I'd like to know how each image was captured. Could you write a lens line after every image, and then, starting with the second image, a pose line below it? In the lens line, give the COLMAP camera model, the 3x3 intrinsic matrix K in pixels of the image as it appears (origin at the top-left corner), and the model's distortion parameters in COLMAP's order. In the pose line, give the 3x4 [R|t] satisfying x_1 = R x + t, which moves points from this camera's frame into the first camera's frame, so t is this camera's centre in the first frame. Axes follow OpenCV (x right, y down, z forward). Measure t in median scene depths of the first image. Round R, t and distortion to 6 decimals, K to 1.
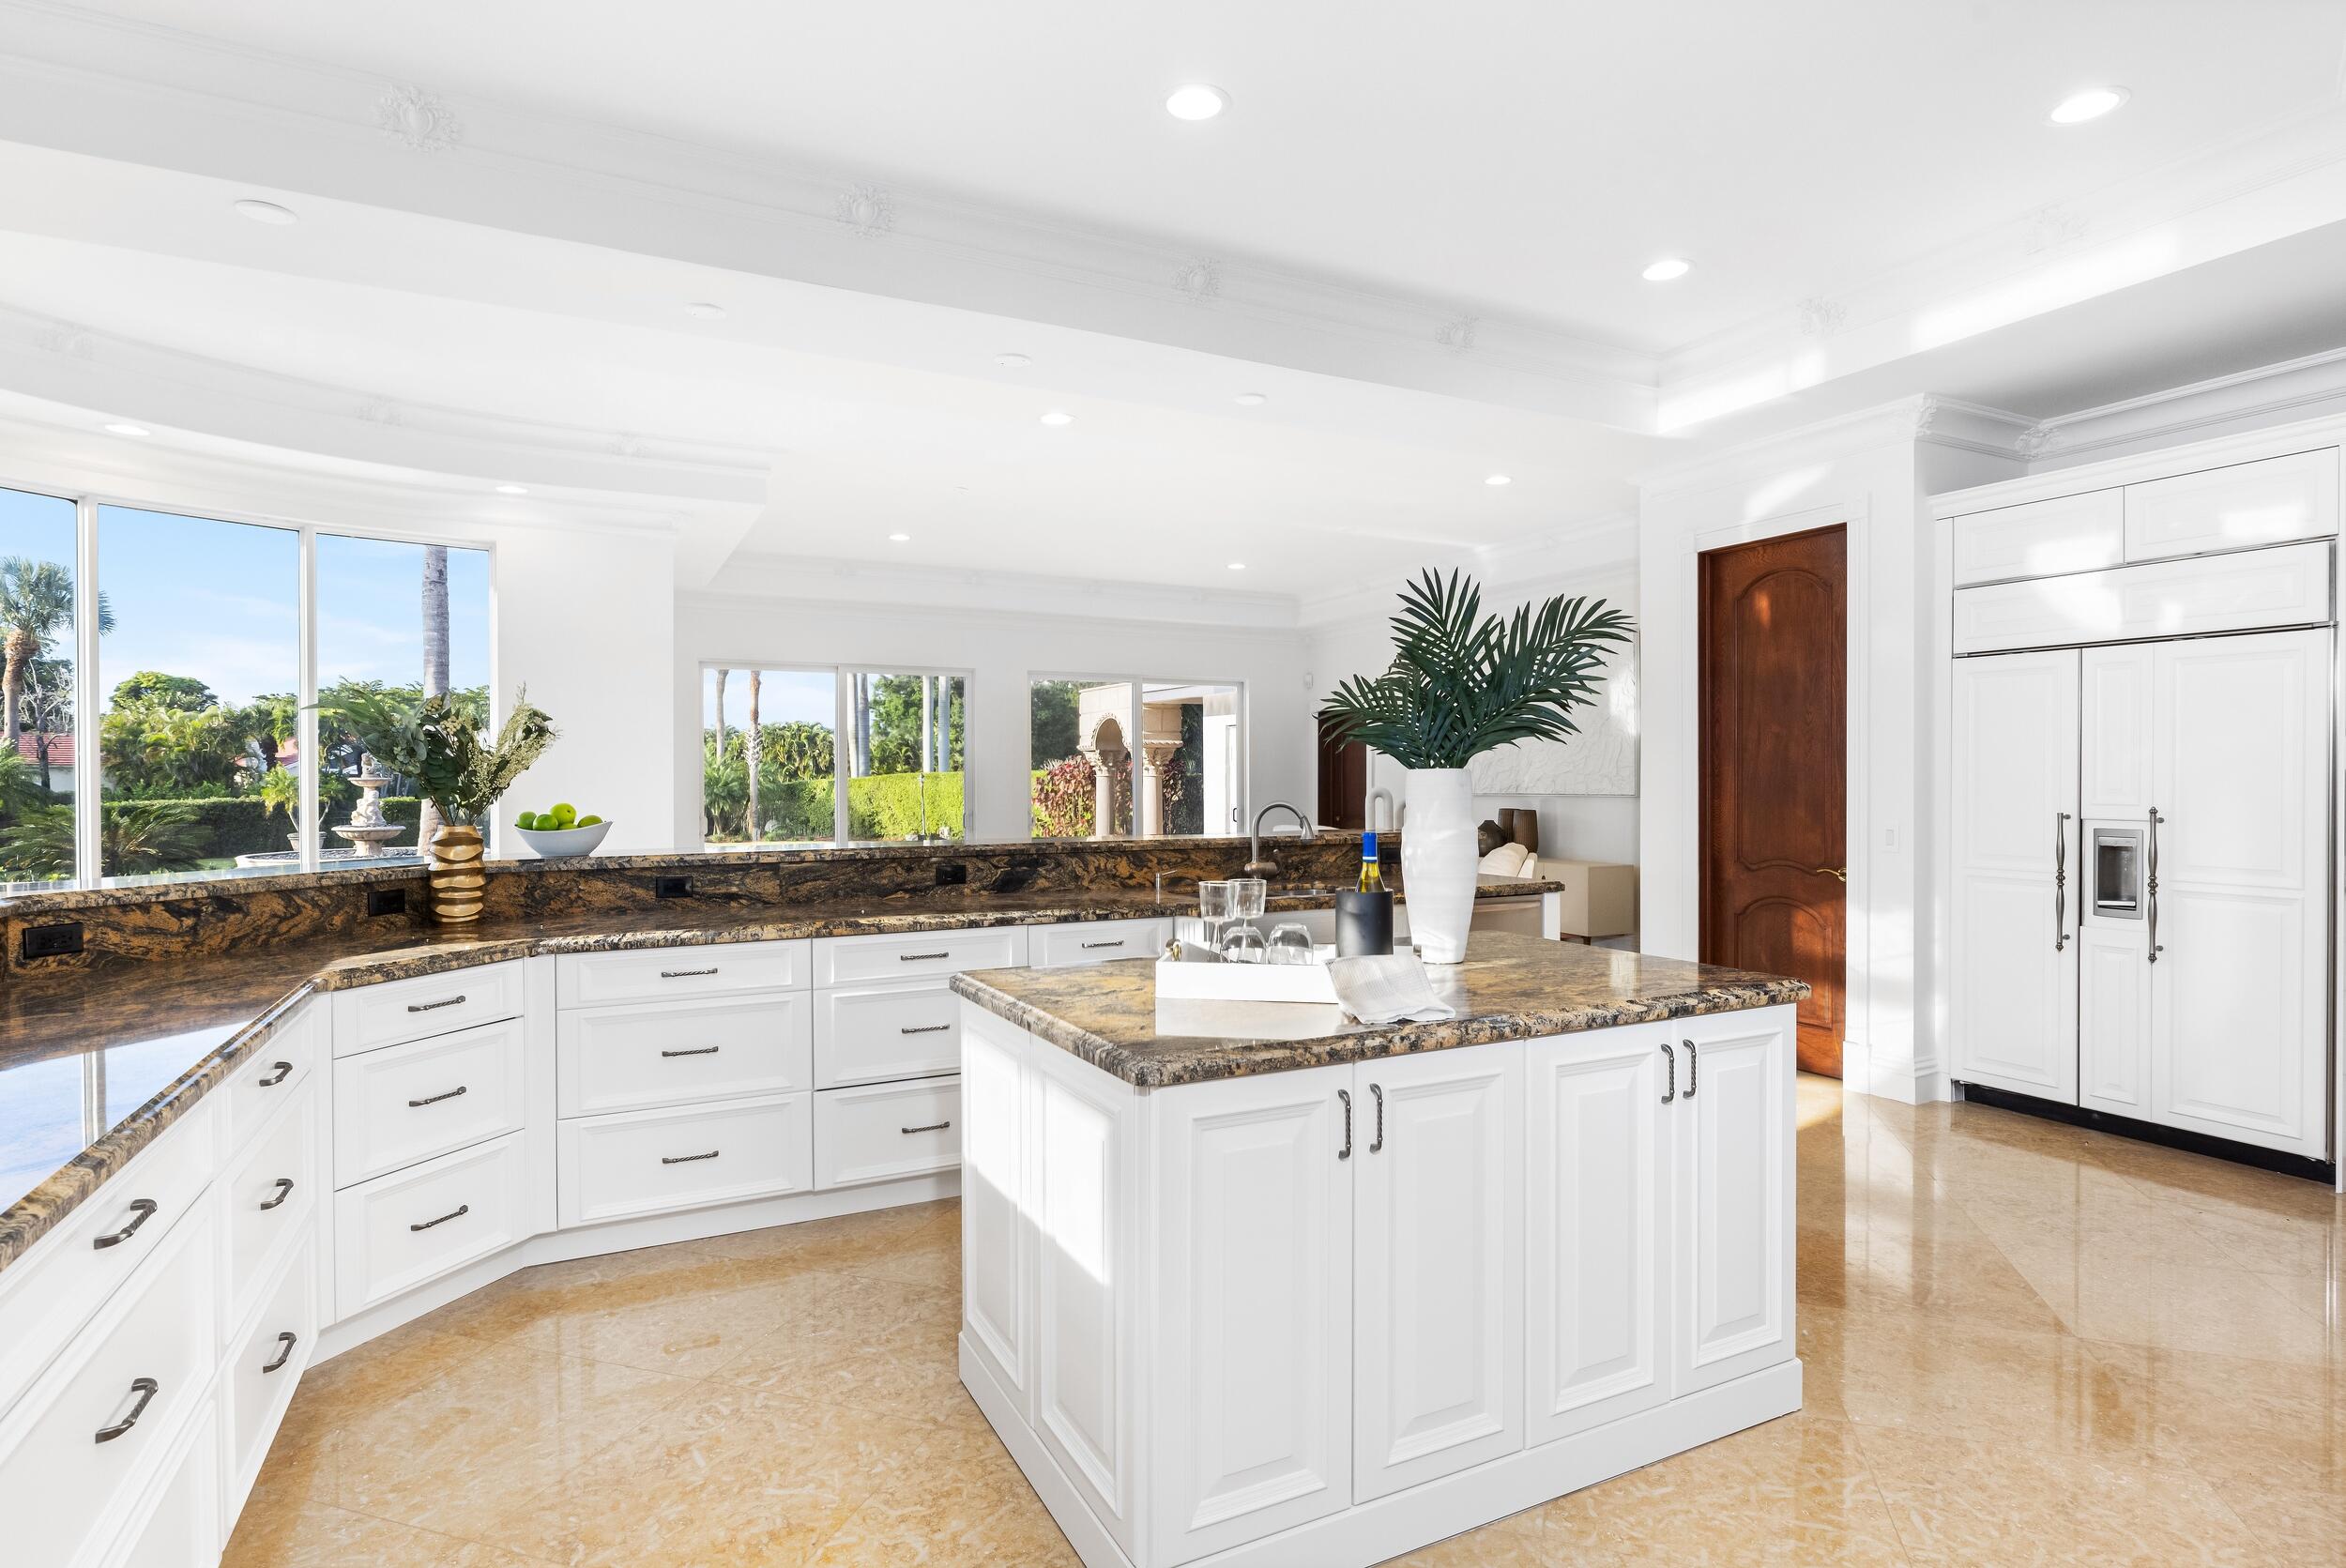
lens RADIAL K [[1200.0, 0, 1167.2], [0, 1200.0, 794.8], [0, 0, 1]] dist [-0.010768, 0.000801]
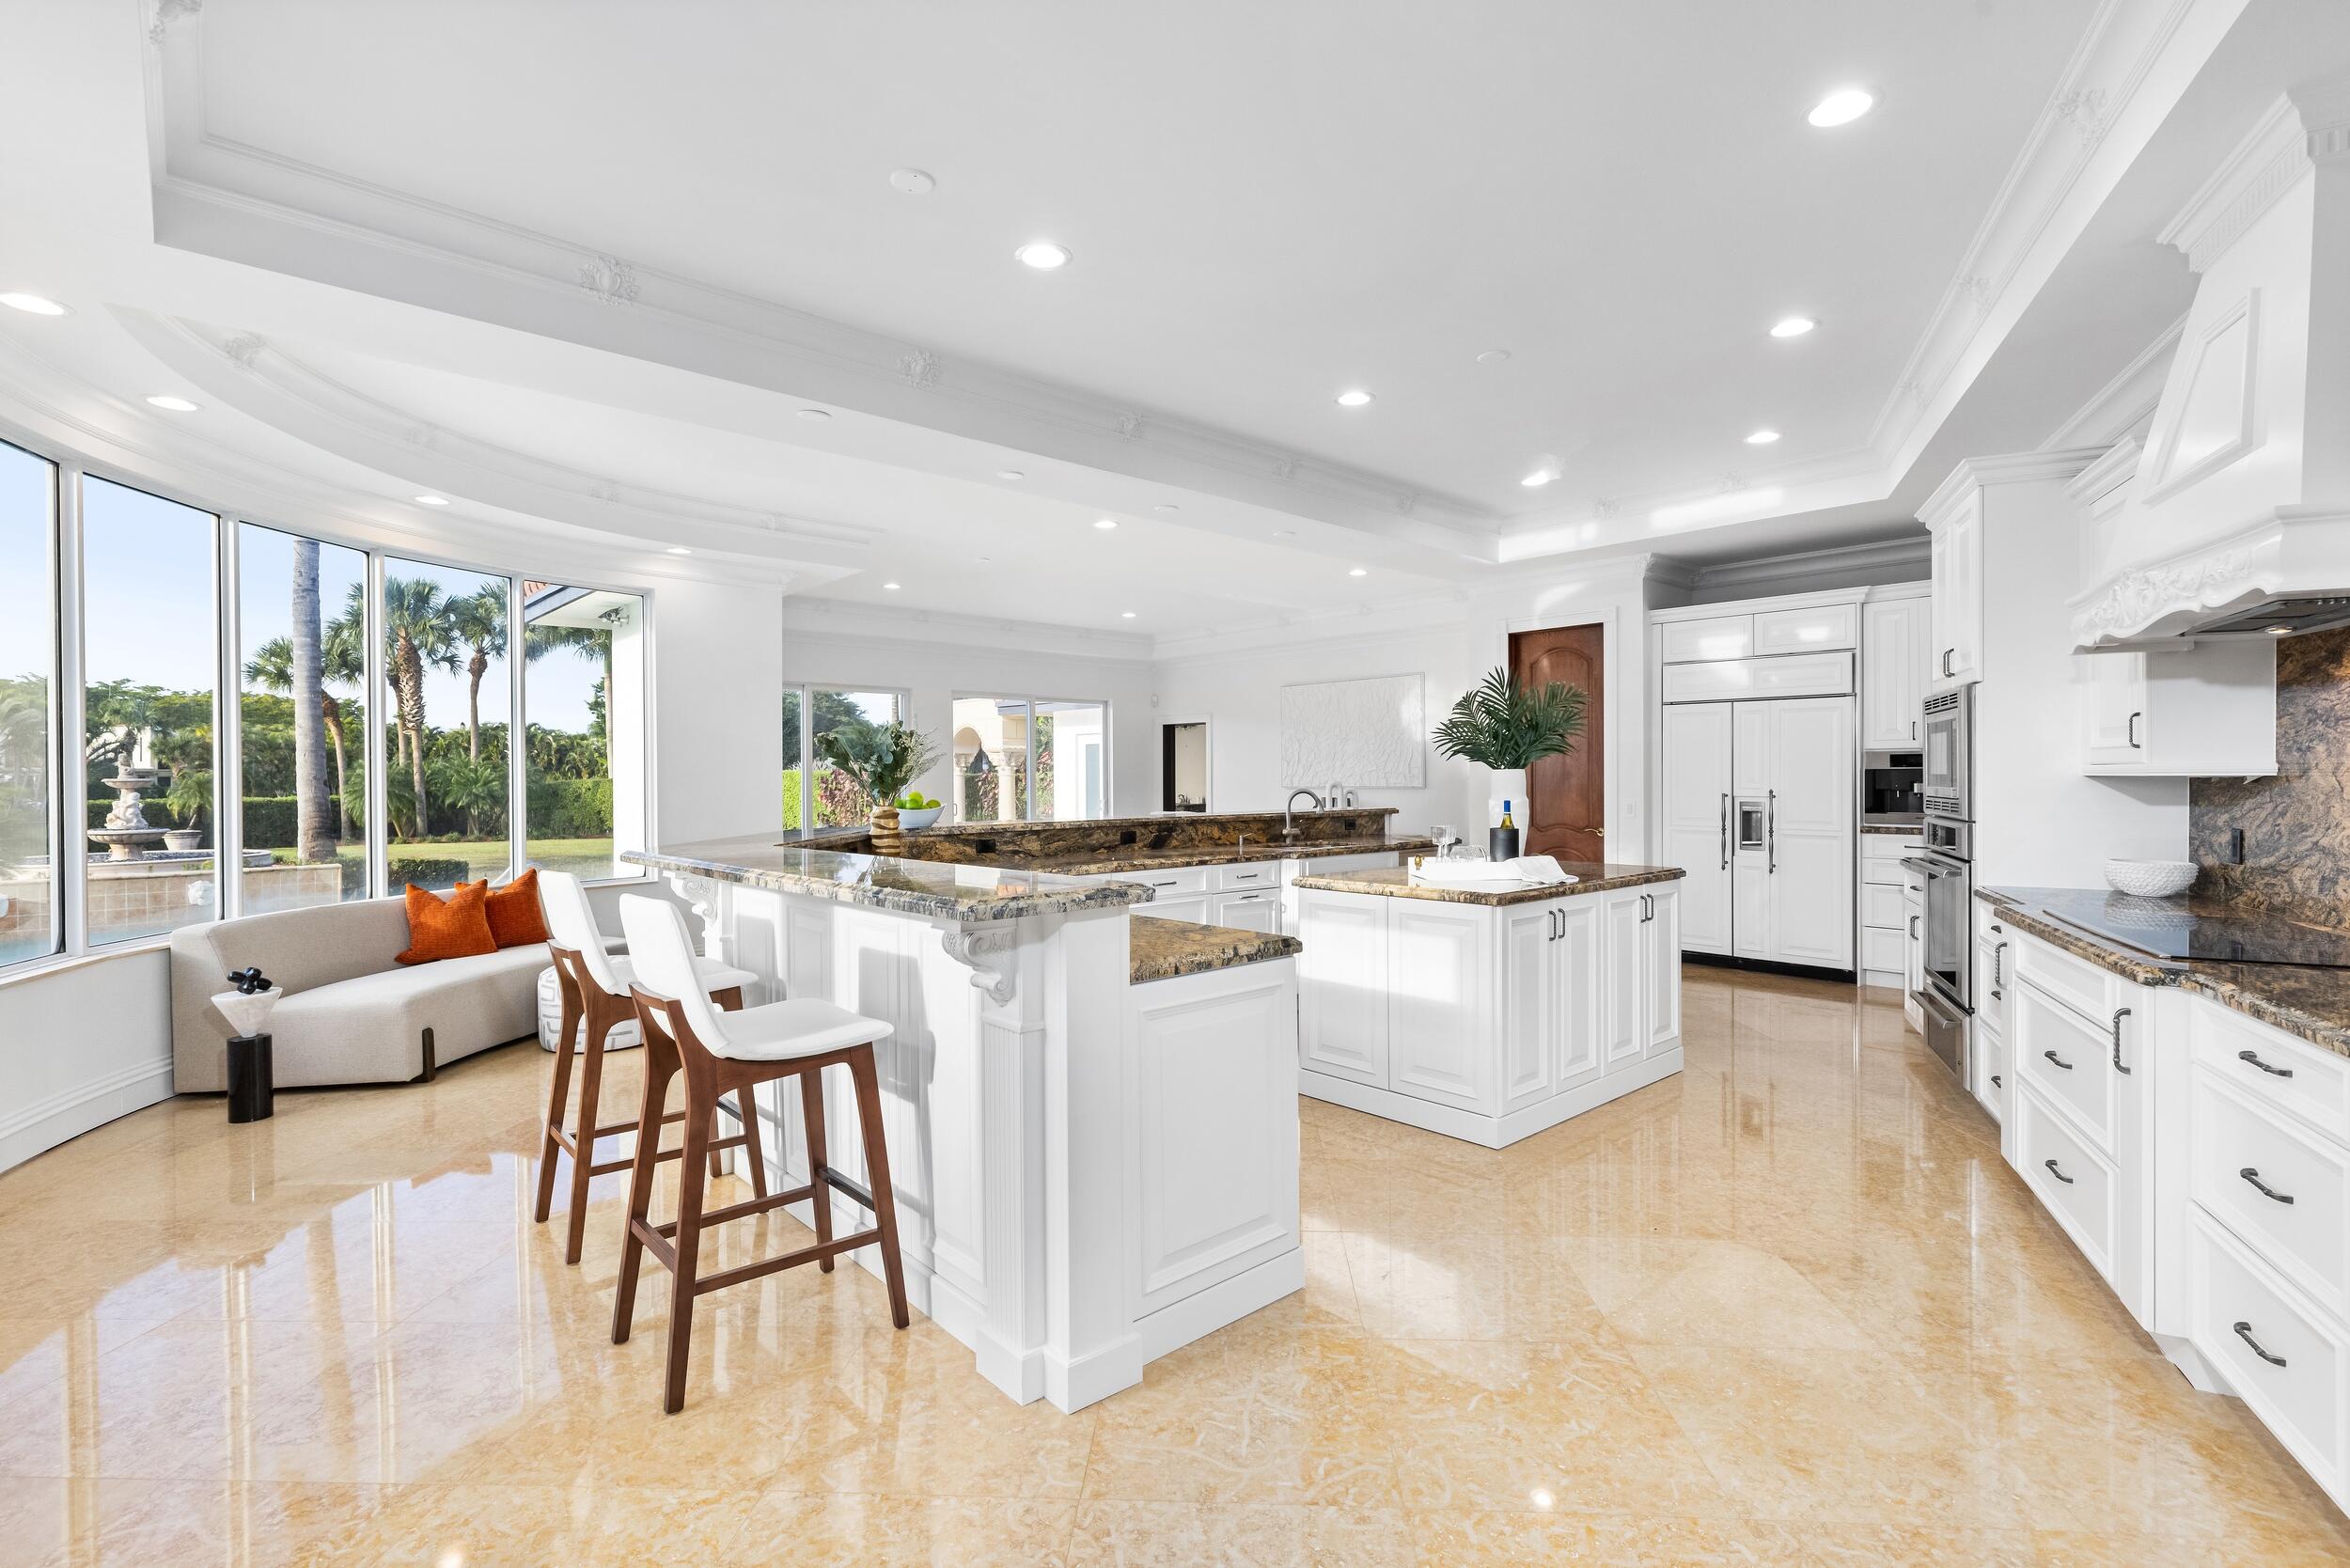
lens RADIAL K [[1070.4, 0, 1173.8], [0, 1070.4, 789.5], [0, 0, 1]] dist [0.003558, 0.000500]
pose [[0.965041, -0.005397, 0.262042, -0.448466], [0.006117, 0.999979, -0.001933, 0.006897], [-0.262027, 0.003468, 0.965054, -0.325320]]
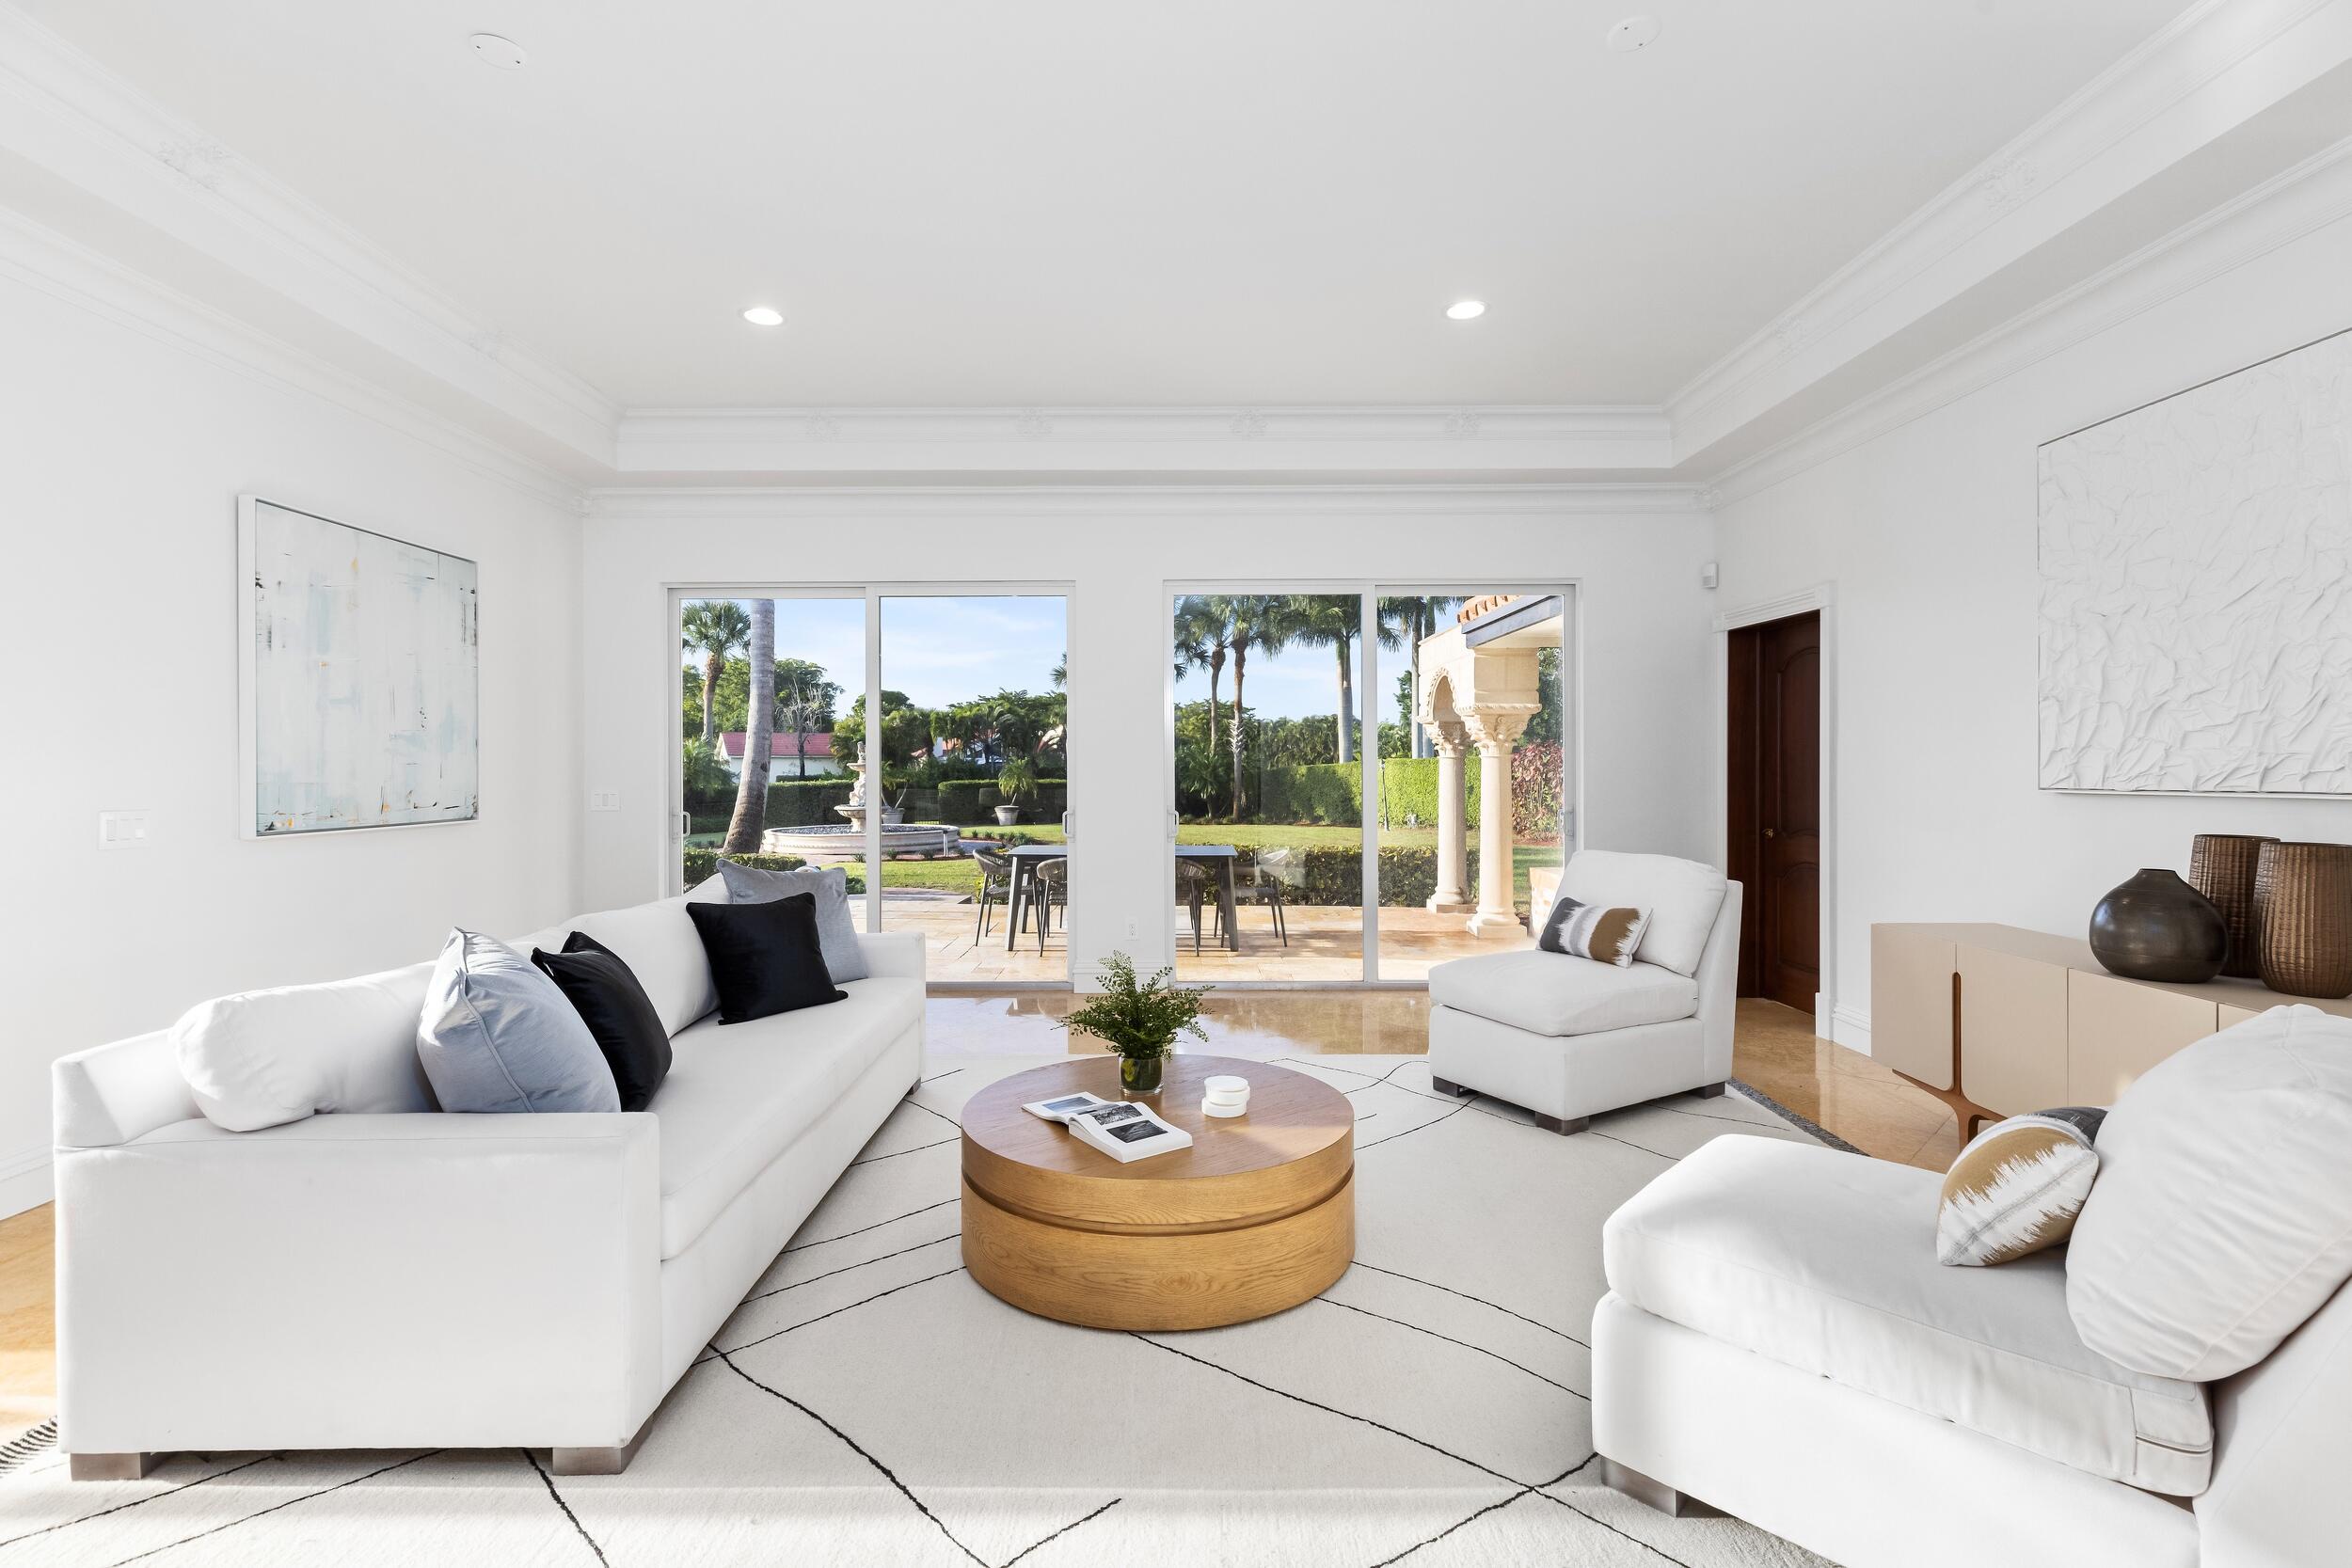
lens RADIAL K [[1071.1, 0, 1172.7], [0, 1071.1, 778.3], [0, 0, 1]] dist [0.003558, 0.000500]
pose [[0.892538, 0.005515, -0.450939, 0.319808], [-0.006549, 0.999978, -0.000731, -0.005596], [0.450926, 0.003606, 0.892554, 1.229863]]
